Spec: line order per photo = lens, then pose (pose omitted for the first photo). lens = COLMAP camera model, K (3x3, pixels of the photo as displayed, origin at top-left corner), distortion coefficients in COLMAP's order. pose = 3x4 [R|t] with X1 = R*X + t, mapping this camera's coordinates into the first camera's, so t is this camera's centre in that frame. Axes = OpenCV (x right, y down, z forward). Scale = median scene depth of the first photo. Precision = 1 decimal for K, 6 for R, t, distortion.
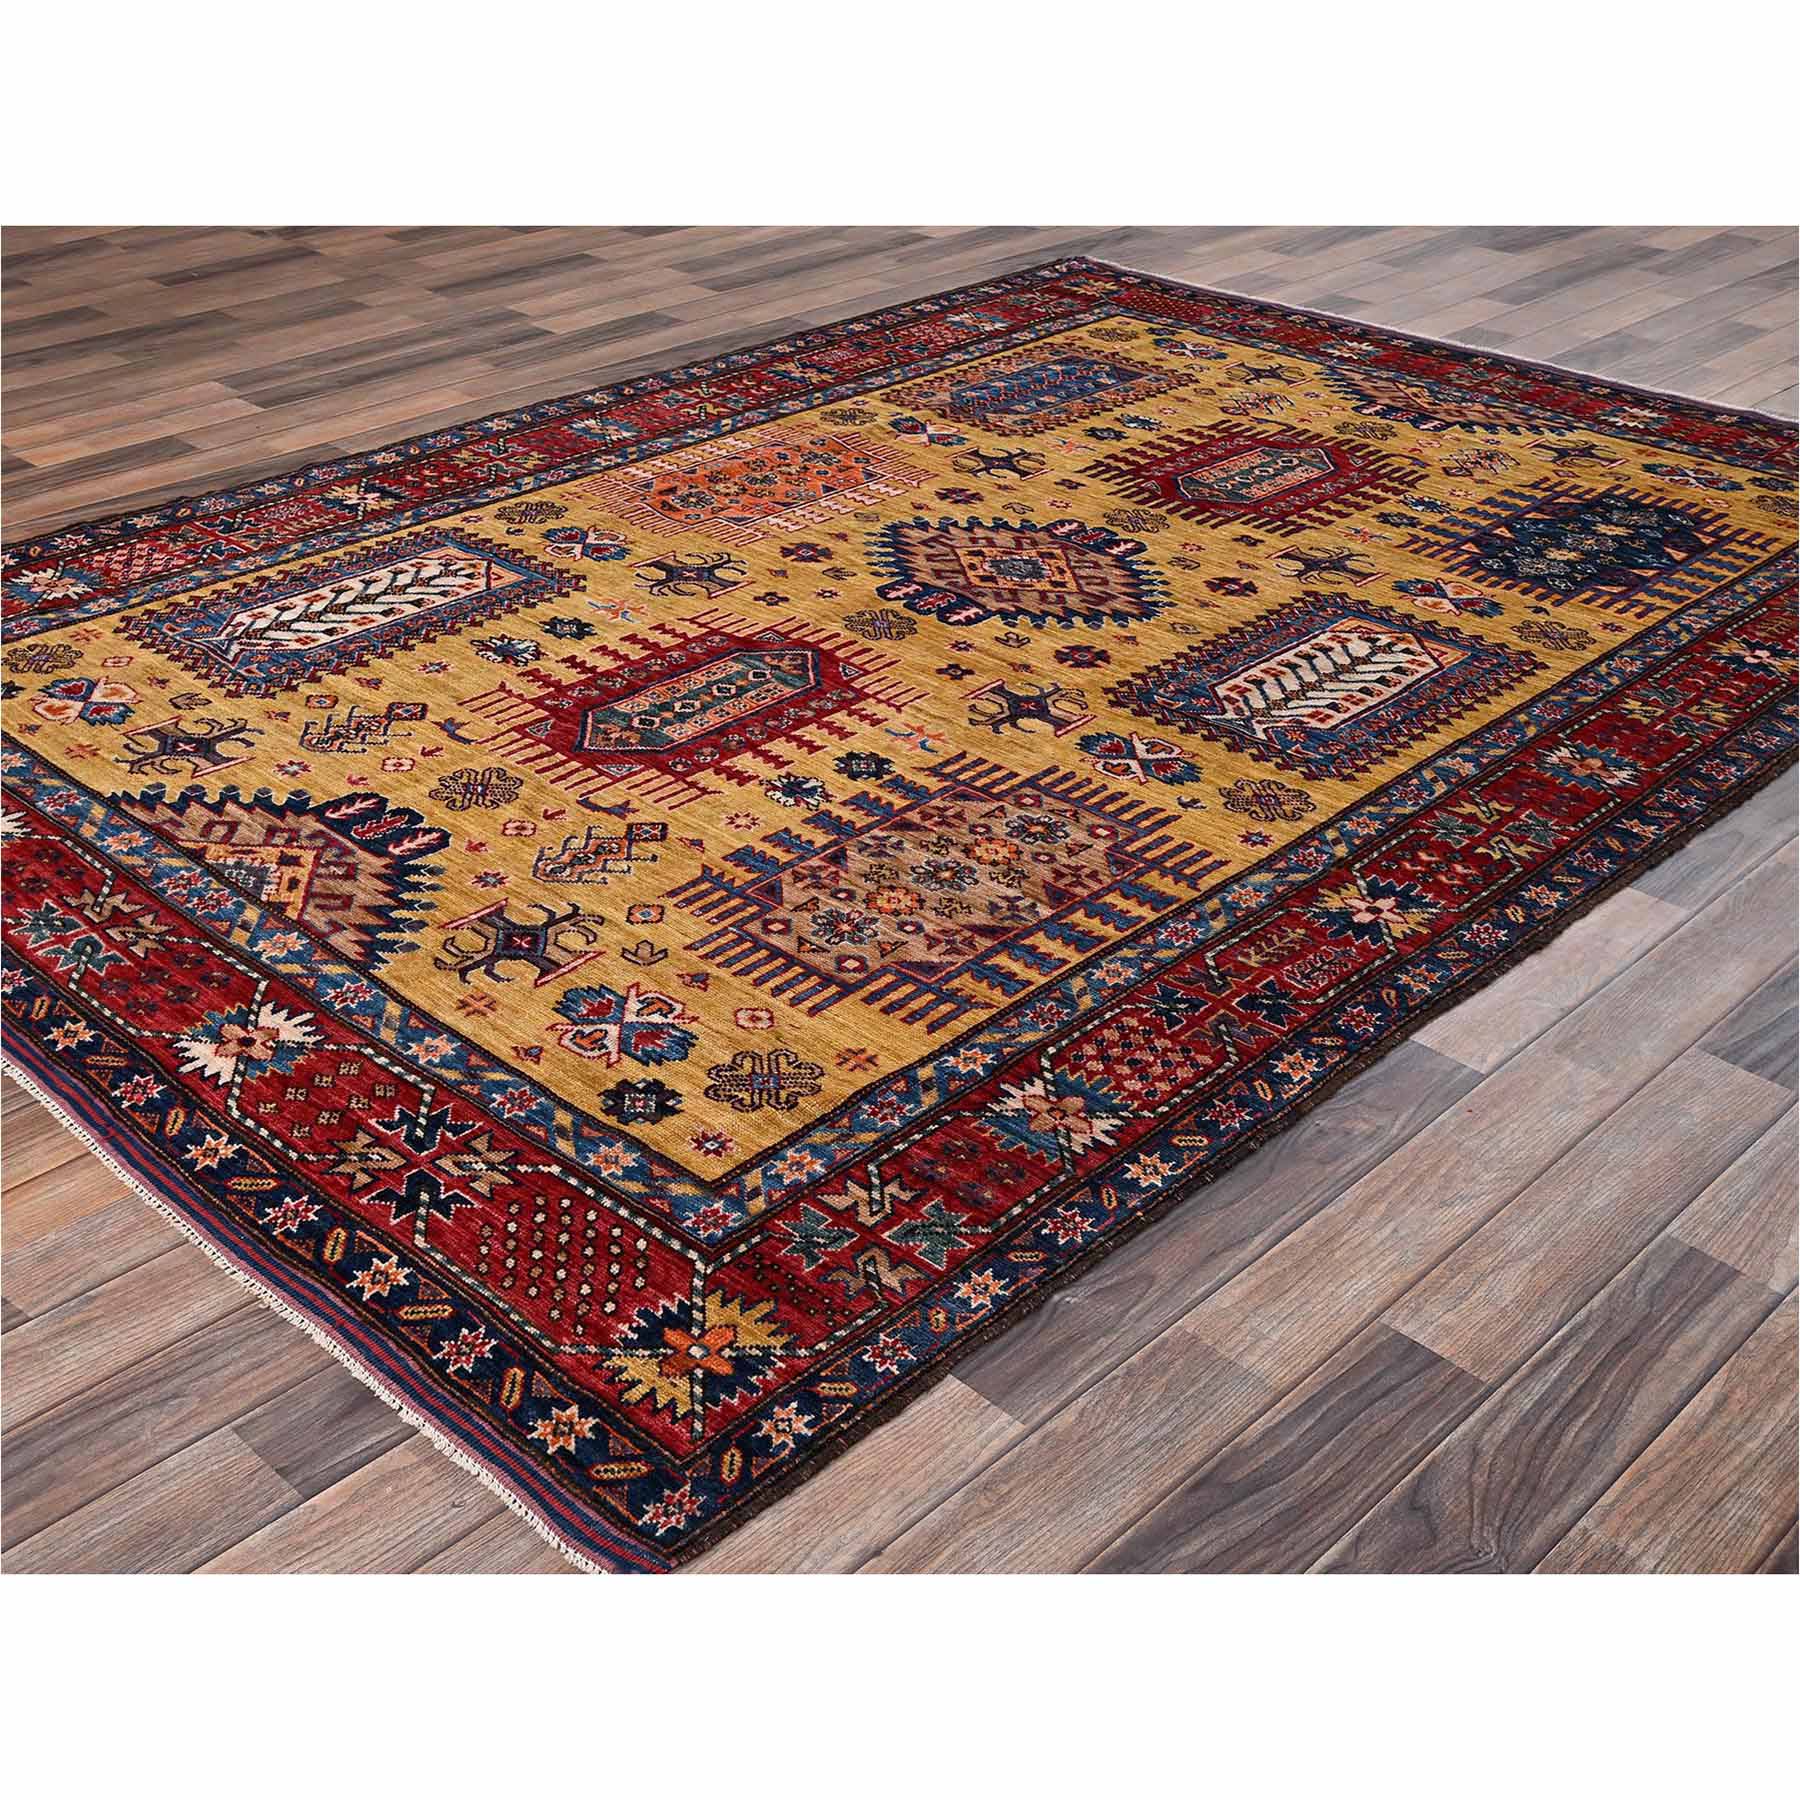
lens RADIAL K [[2164.1, 0, 807.6], [0, 2164.1, 883.4], [0, 0, 1]] dist [0.000978, 0.000000]
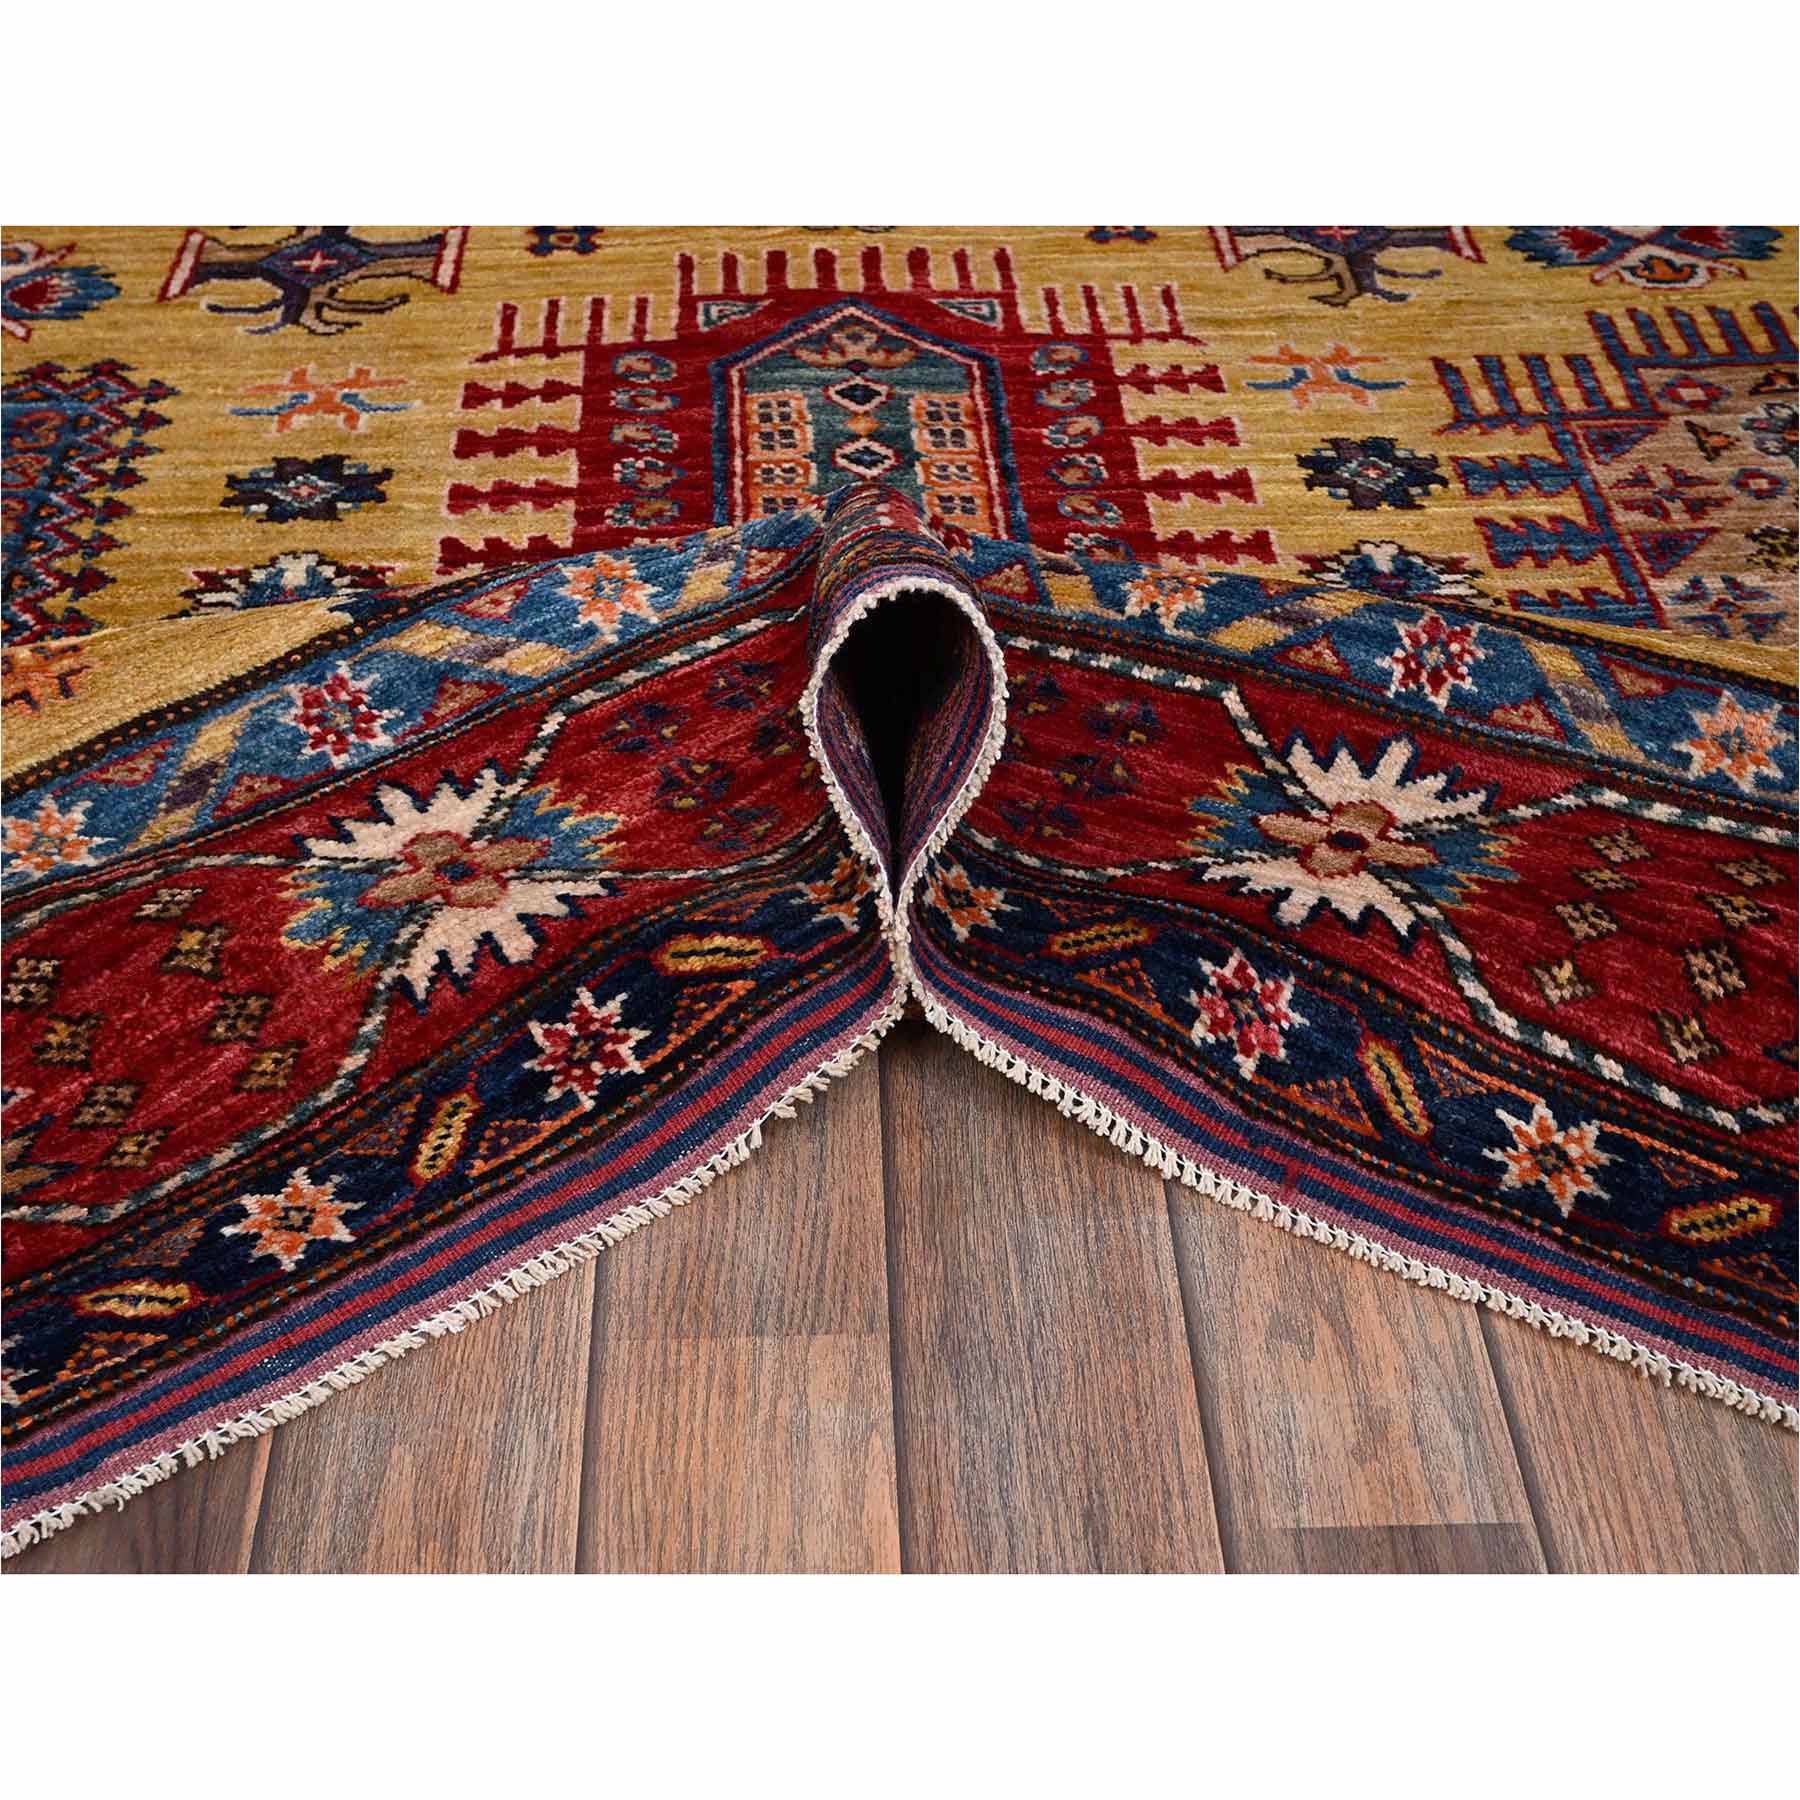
lens RADIAL K [[2289.3, 0, 907.5], [0, 2289.3, 903.8], [0, 0, 1]] dist [-0.002758, 0.000000]
pose [[0.673913, -0.512266, 0.532377, -0.321066], [0.374186, 0.857988, 0.351911, -0.172271], [-0.637045, -0.037950, 0.769892, 0.666604]]
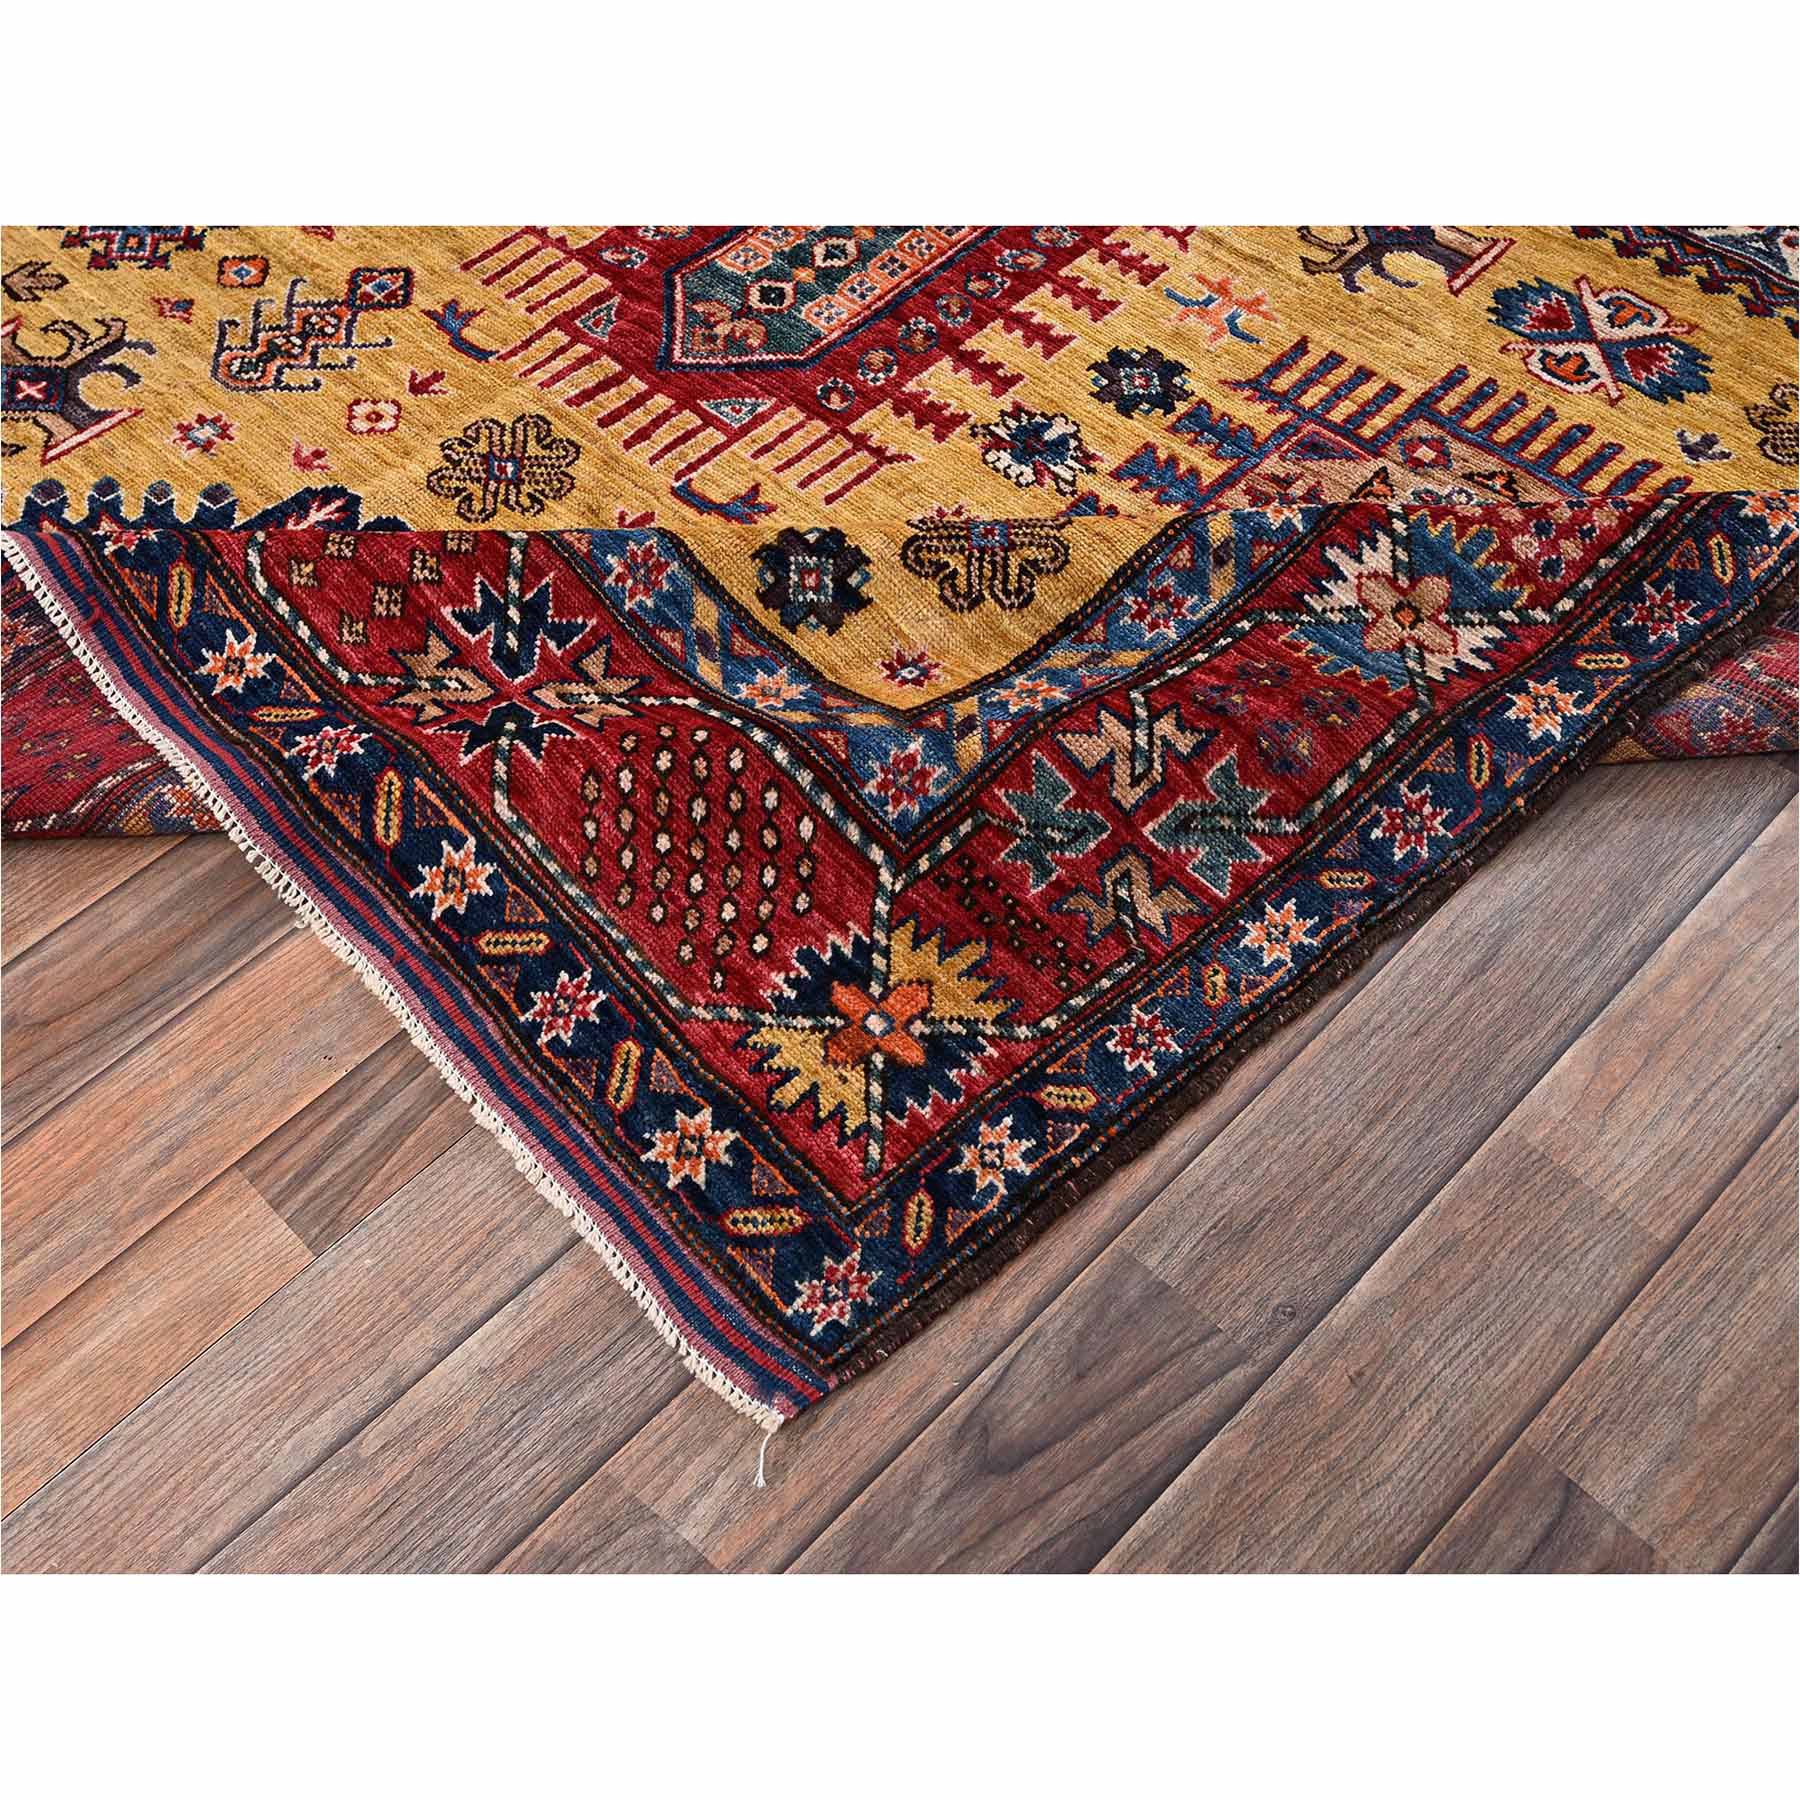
lens RADIAL K [[2050.9, 0, 837.7], [0, 2050.9, 888.6], [0, 0, 1]] dist [0.002070, 0.000000]
pose [[0.998561, -0.037153, -0.038661, -0.039460], [0.049621, 0.913525, 0.403746, -0.153397], [0.020317, -0.405083, 0.914054, 0.402296]]
